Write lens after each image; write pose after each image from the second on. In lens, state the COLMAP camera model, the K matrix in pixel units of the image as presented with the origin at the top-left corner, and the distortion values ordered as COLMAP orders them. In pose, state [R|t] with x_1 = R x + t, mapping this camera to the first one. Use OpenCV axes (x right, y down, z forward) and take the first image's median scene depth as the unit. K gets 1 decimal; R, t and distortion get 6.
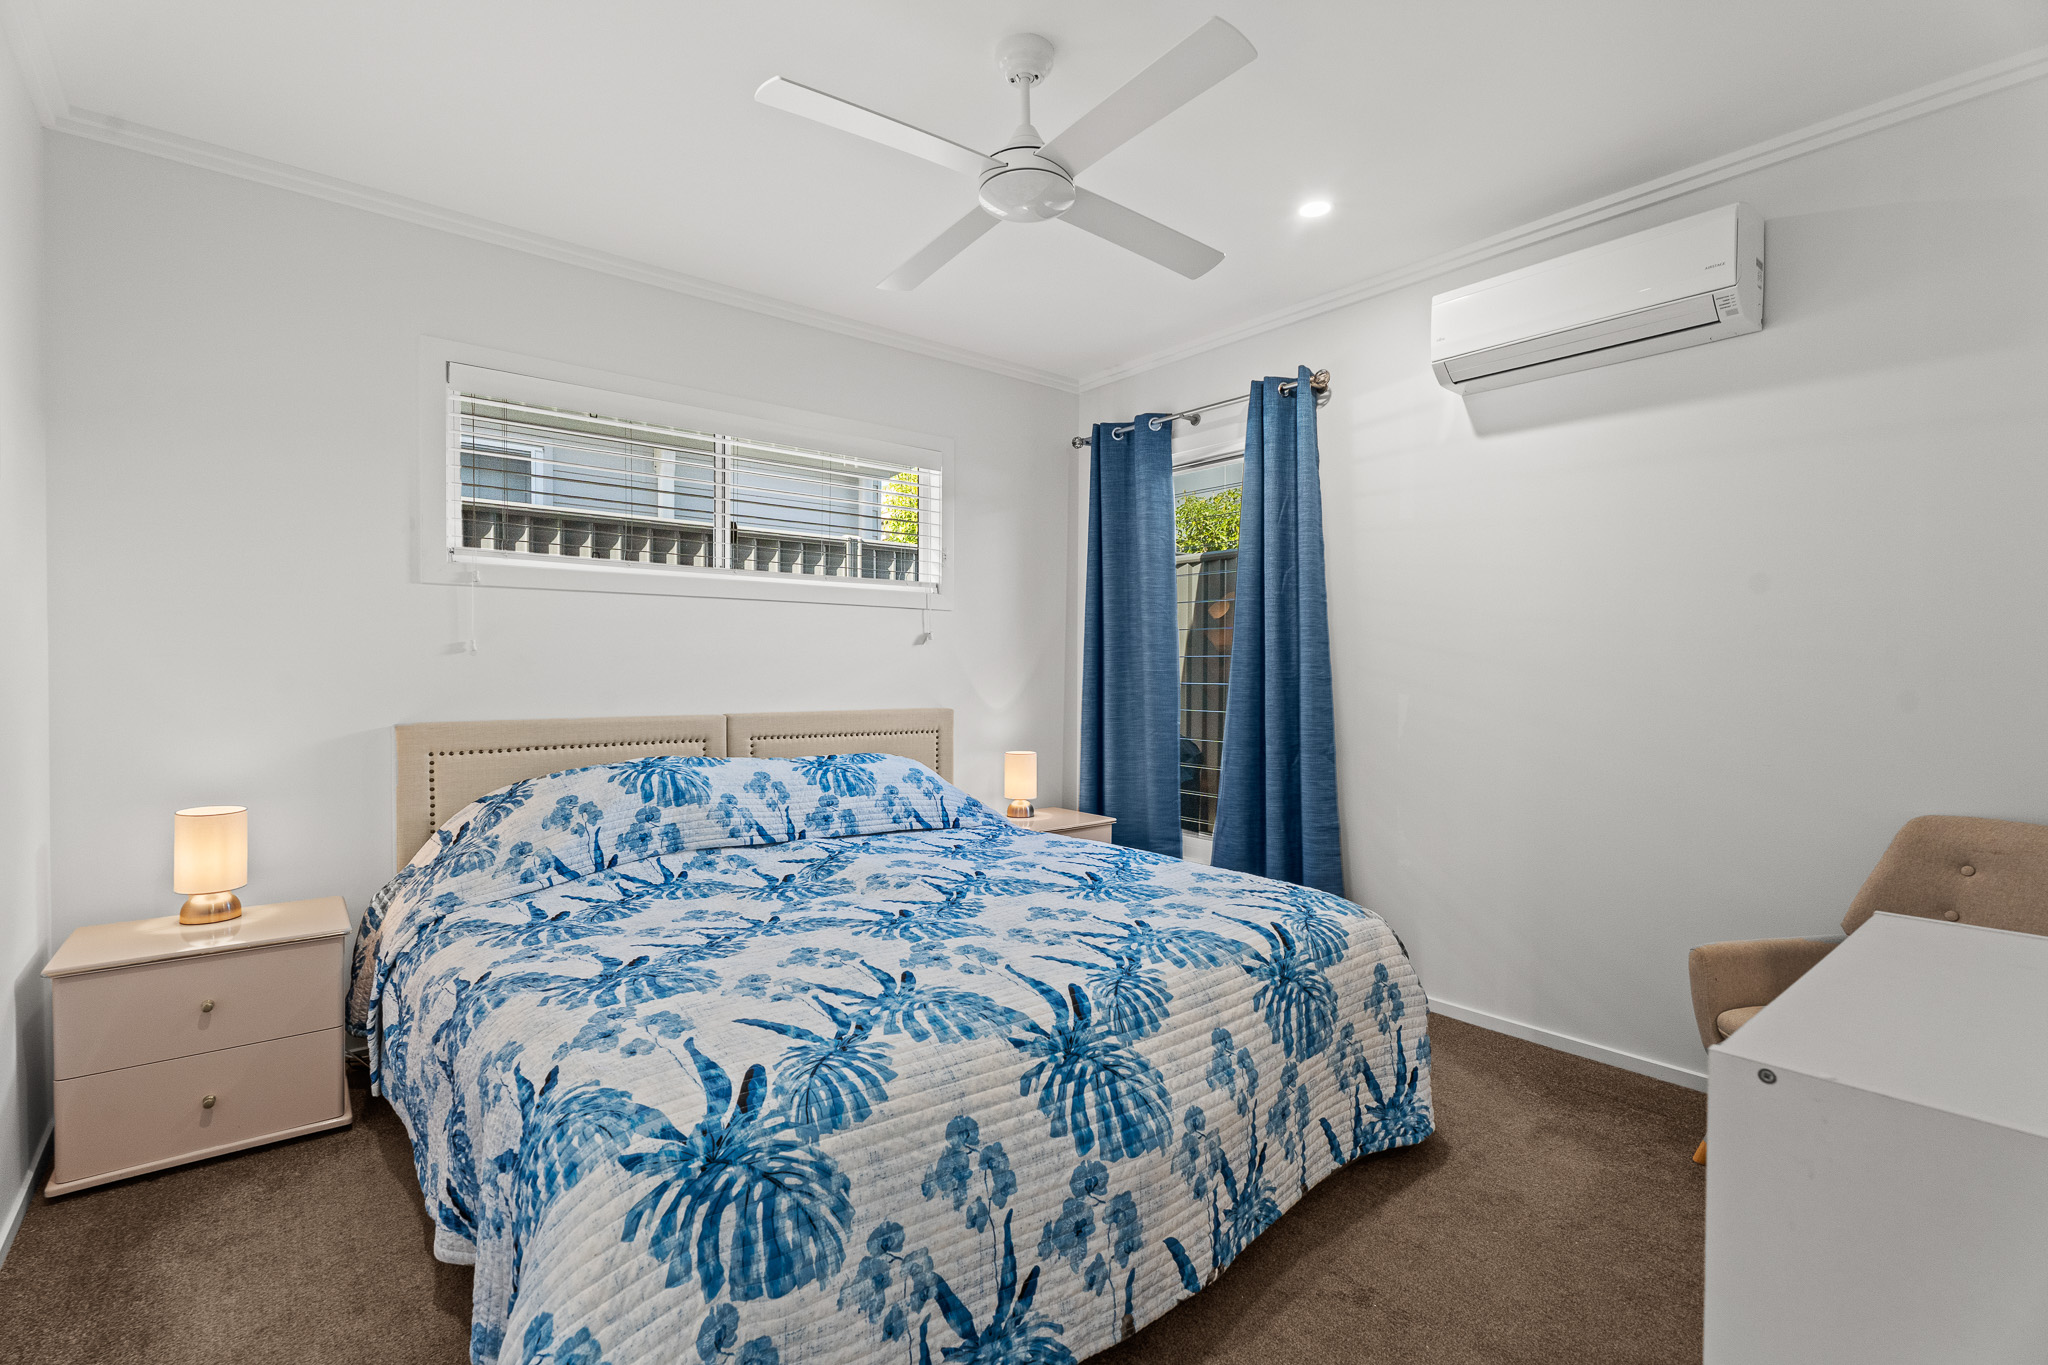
lens RADIAL K [[916.6, 0, 1022.0], [0, 916.6, 676.0], [0, 0, 1]] dist [0.002948, -0.000508]
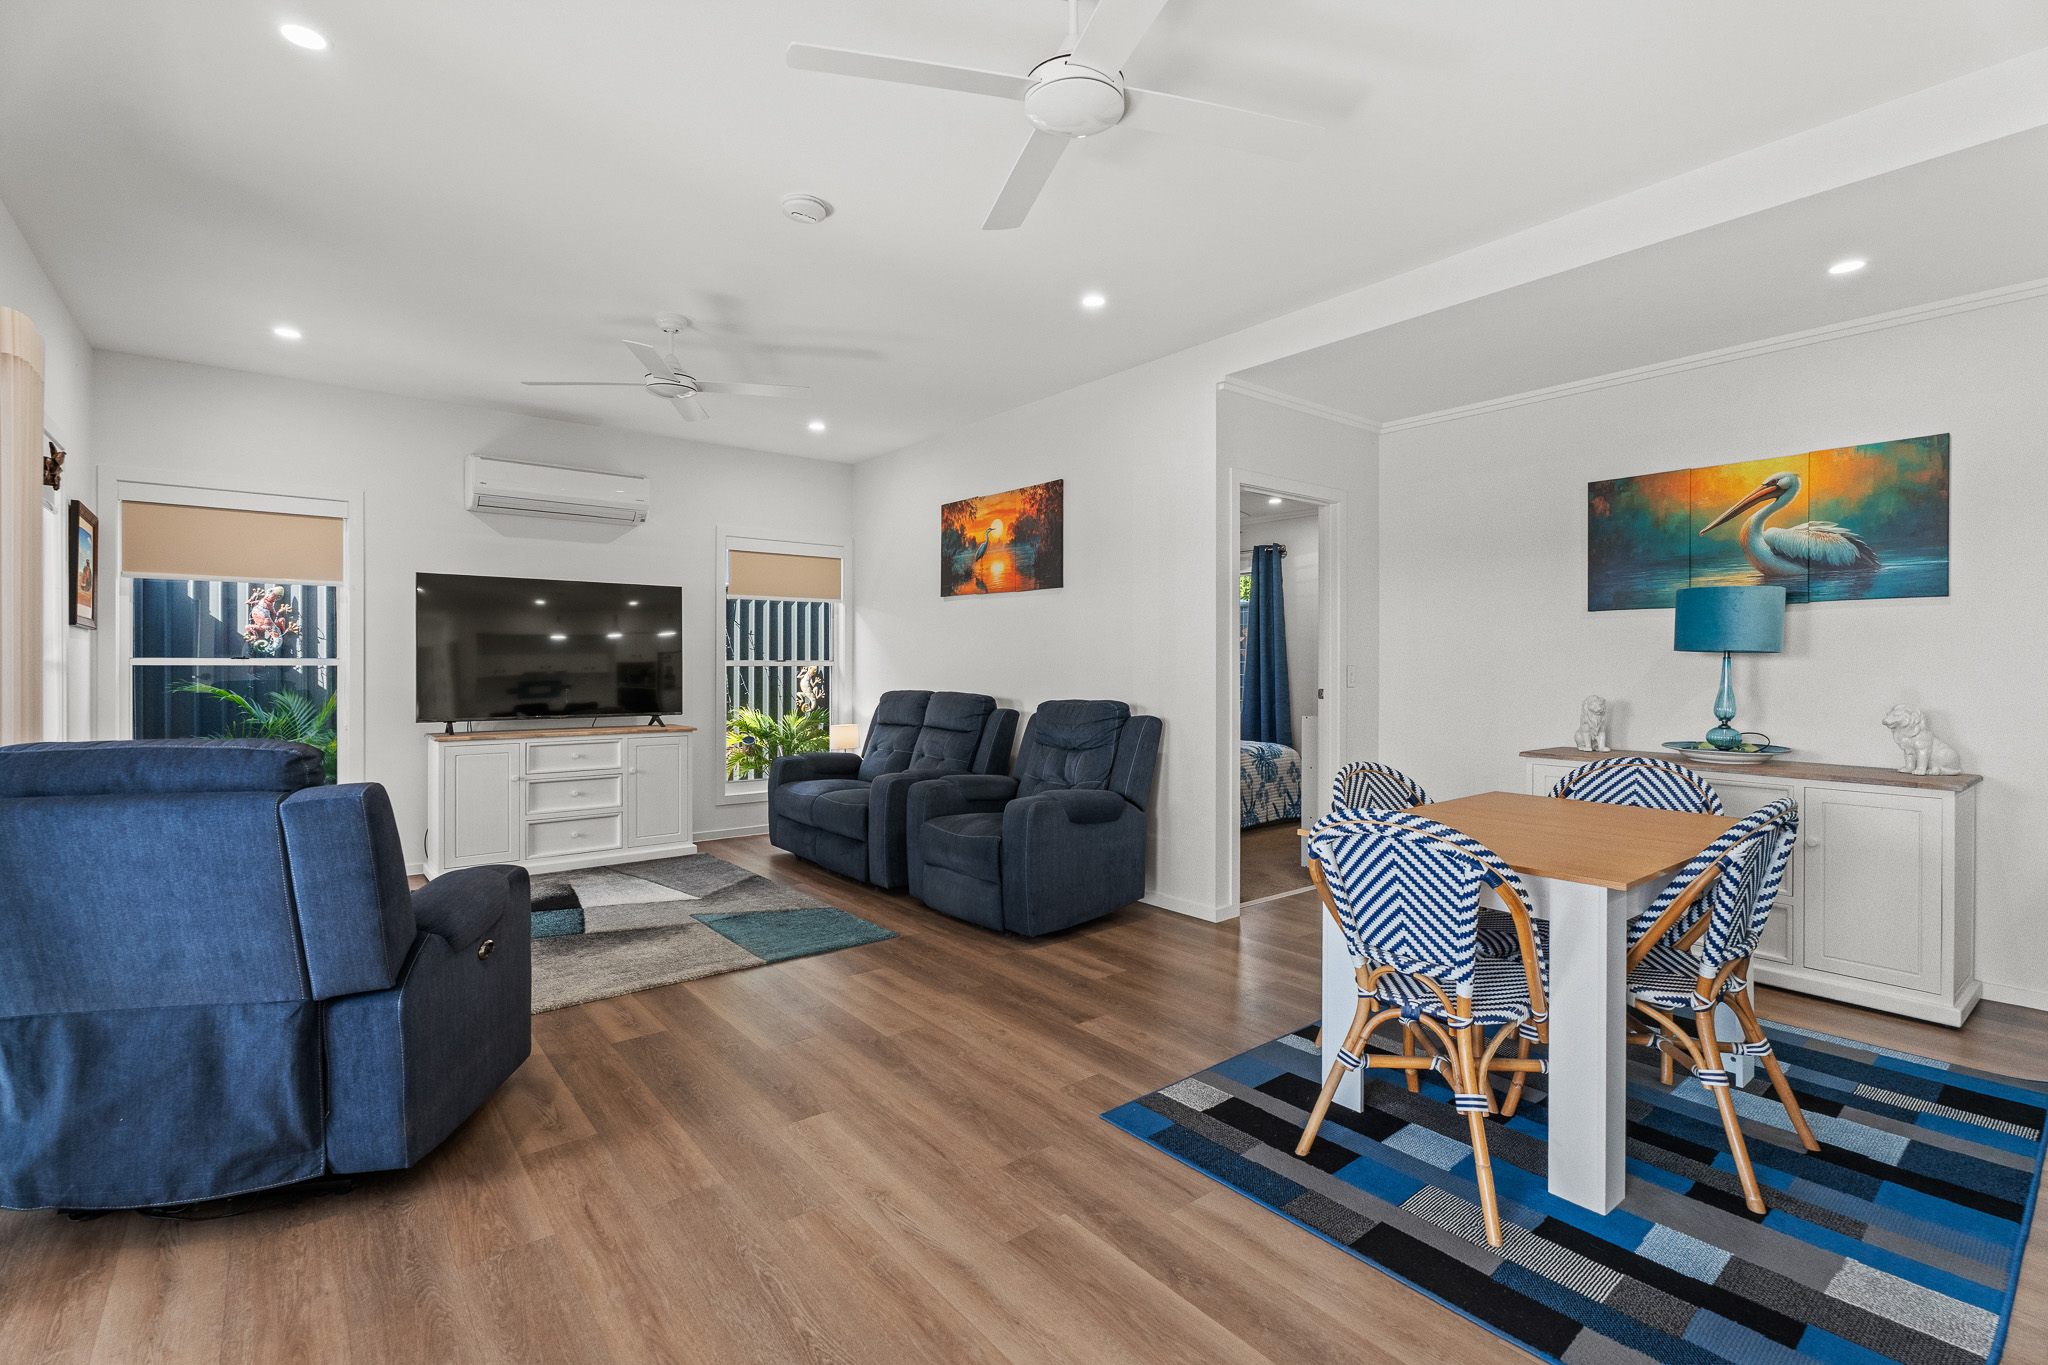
lens RADIAL K [[916.6, 0, 1030.7], [0, 916.6, 675.5], [0, 0, 1]] dist [0.002948, -0.000508]
pose [[0.999990, -0.002240, -0.003891, -0.522747], [0.002258, 0.999987, 0.004622, -0.002014], [0.003881, -0.004631, 0.999982, -2.257587]]
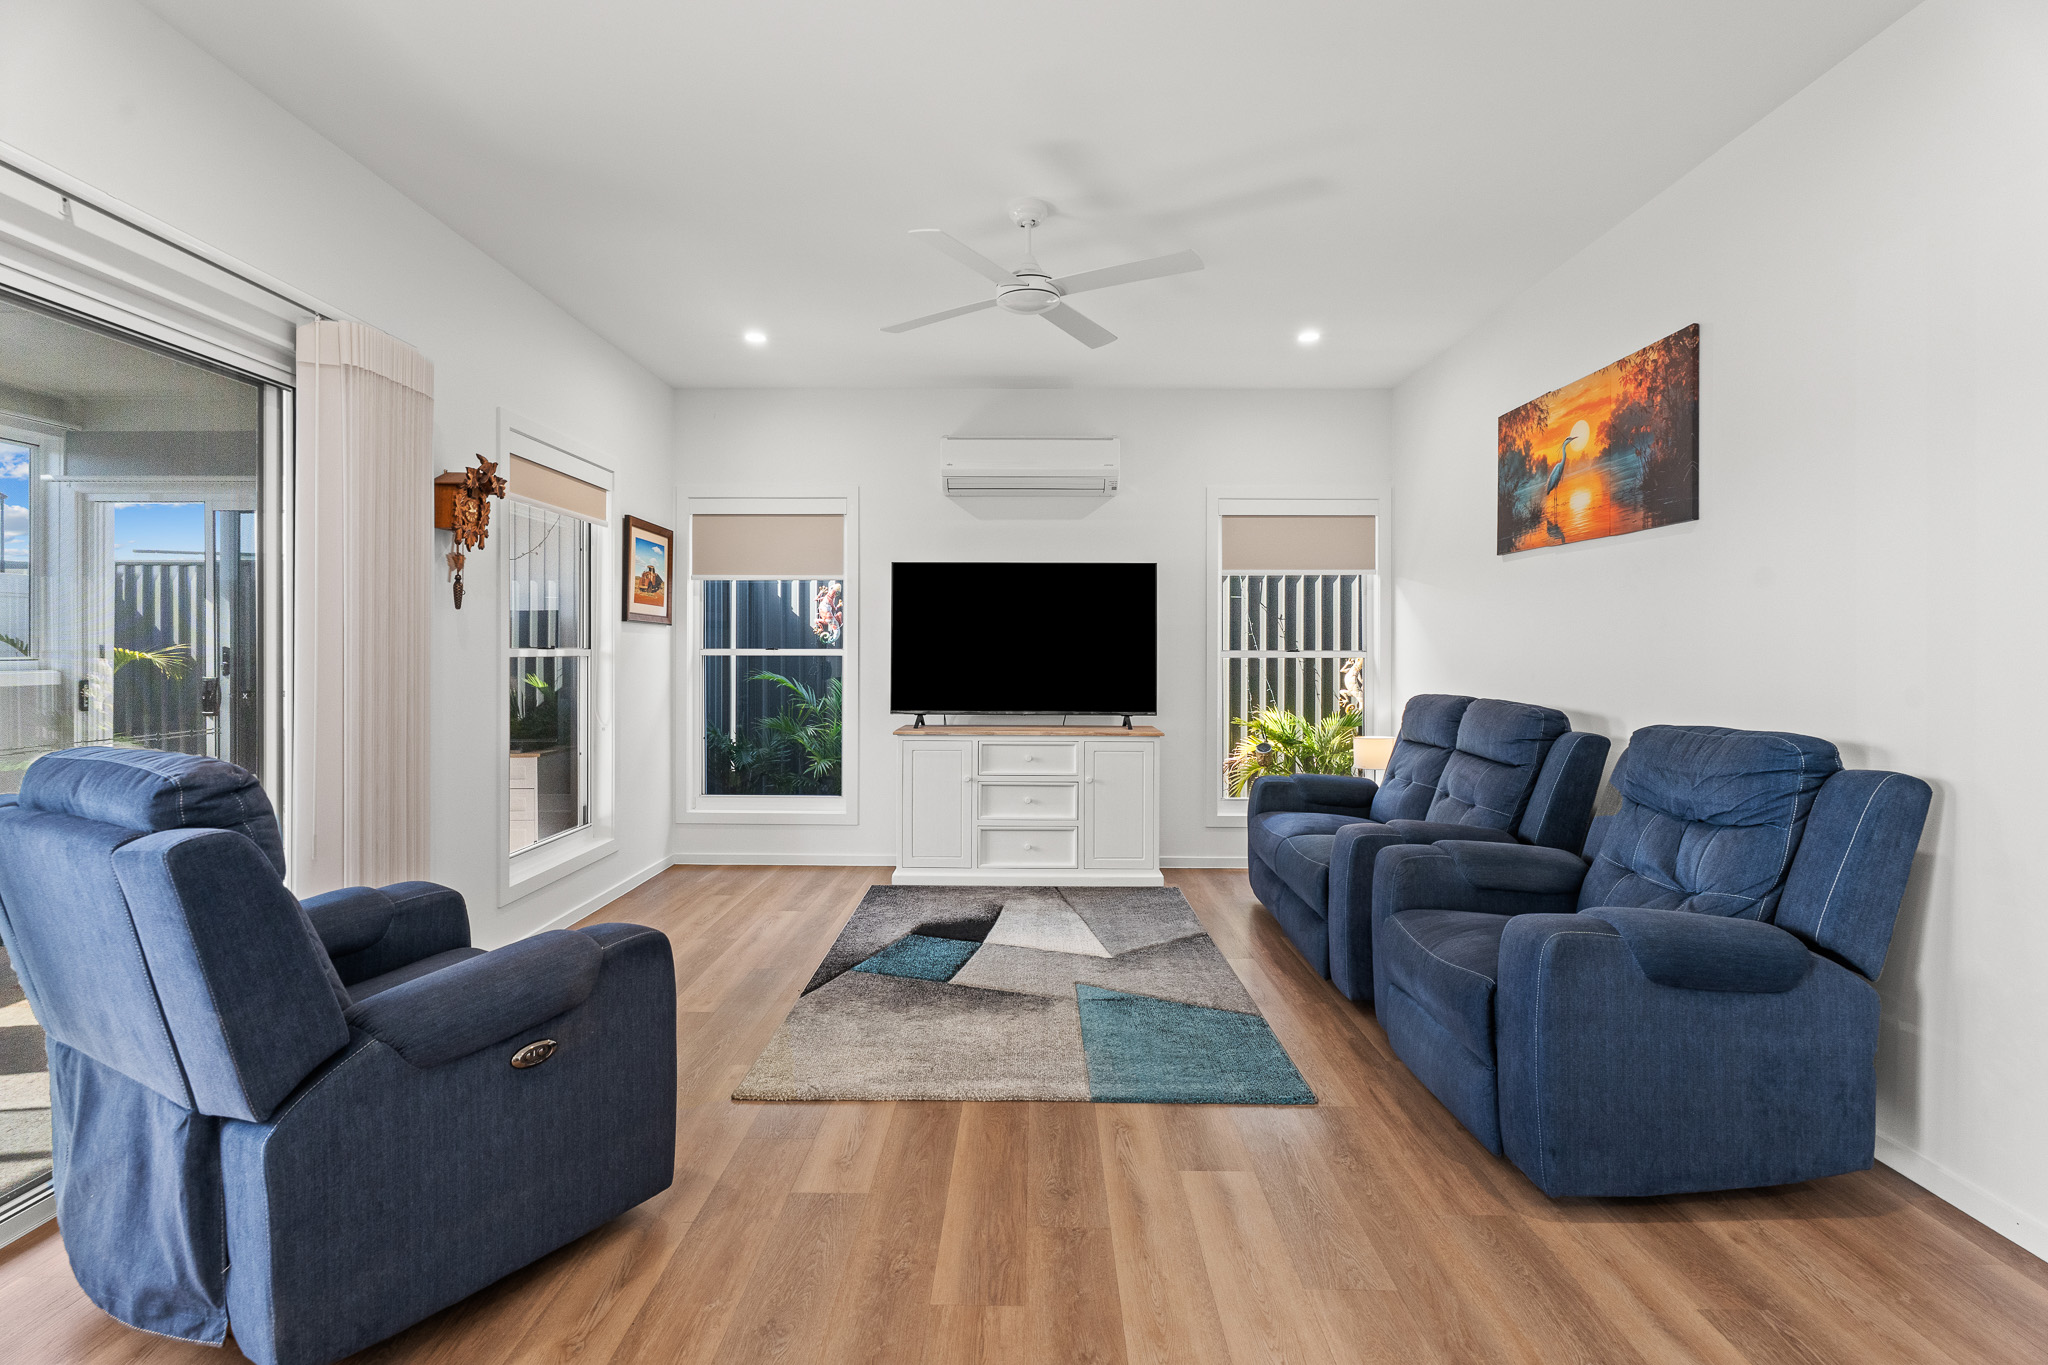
lens RADIAL K [[916.6, 0, 1043.9], [0, 916.6, 651.8], [0, 0, 1]] dist [0.002948, -0.000508]
pose [[0.768608, -0.000655, -0.639719, -0.269748], [-0.005097, 0.999961, -0.007148, -0.020166], [0.639699, 0.008754, 0.768575, -1.254060]]
